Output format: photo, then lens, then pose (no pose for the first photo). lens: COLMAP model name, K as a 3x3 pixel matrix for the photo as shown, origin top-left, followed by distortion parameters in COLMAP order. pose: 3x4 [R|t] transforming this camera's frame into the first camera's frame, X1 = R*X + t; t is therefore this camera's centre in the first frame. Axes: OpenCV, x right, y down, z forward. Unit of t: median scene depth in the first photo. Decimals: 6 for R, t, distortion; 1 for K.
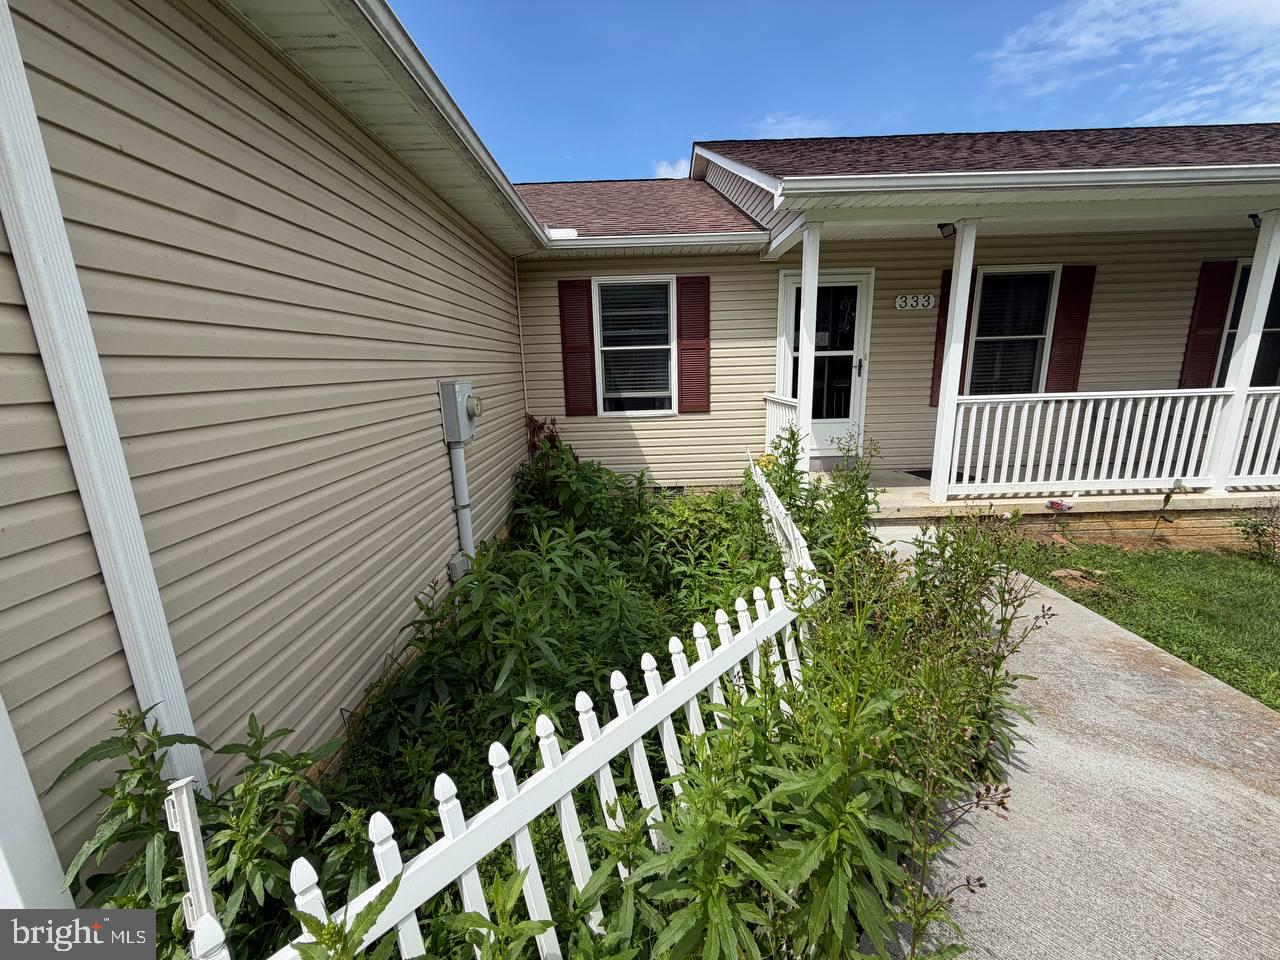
lens RADIAL K [[510.5, 0, 638.0], [0, 510.5, 480.5], [0, 0, 1]] dist [-0.000604, 0.000198]
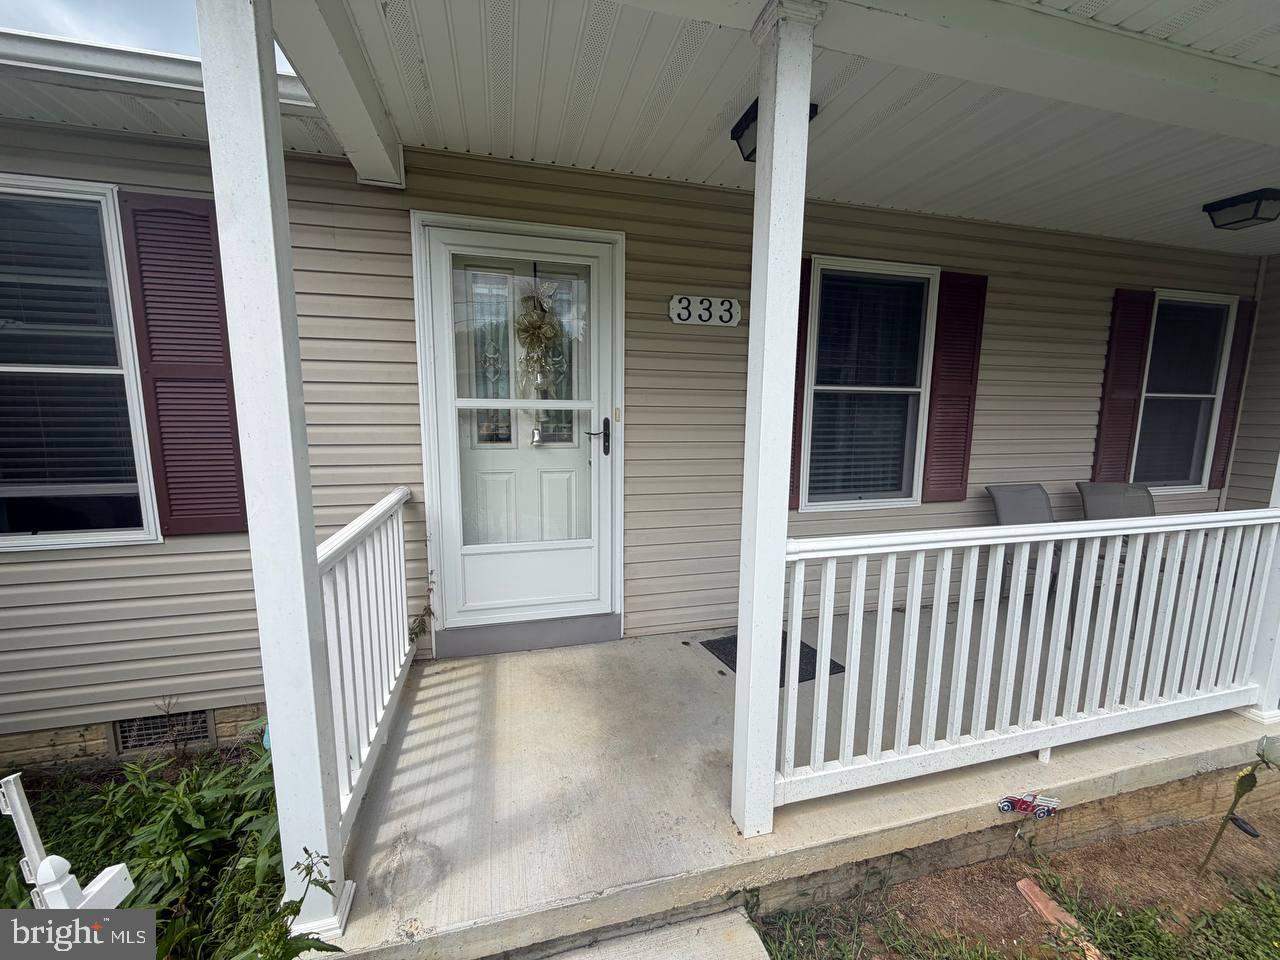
lens RADIAL K [[510.5, 0, 639.3], [0, 510.5, 481.0], [0, 0, 1]] dist [-0.000604, 0.000198]
pose [[0.966334, -0.000065, 0.257292, 0.348485], [0.022812, 0.996084, -0.085423, -0.140271], [-0.256278, 0.088417, 0.962551, 0.544866]]
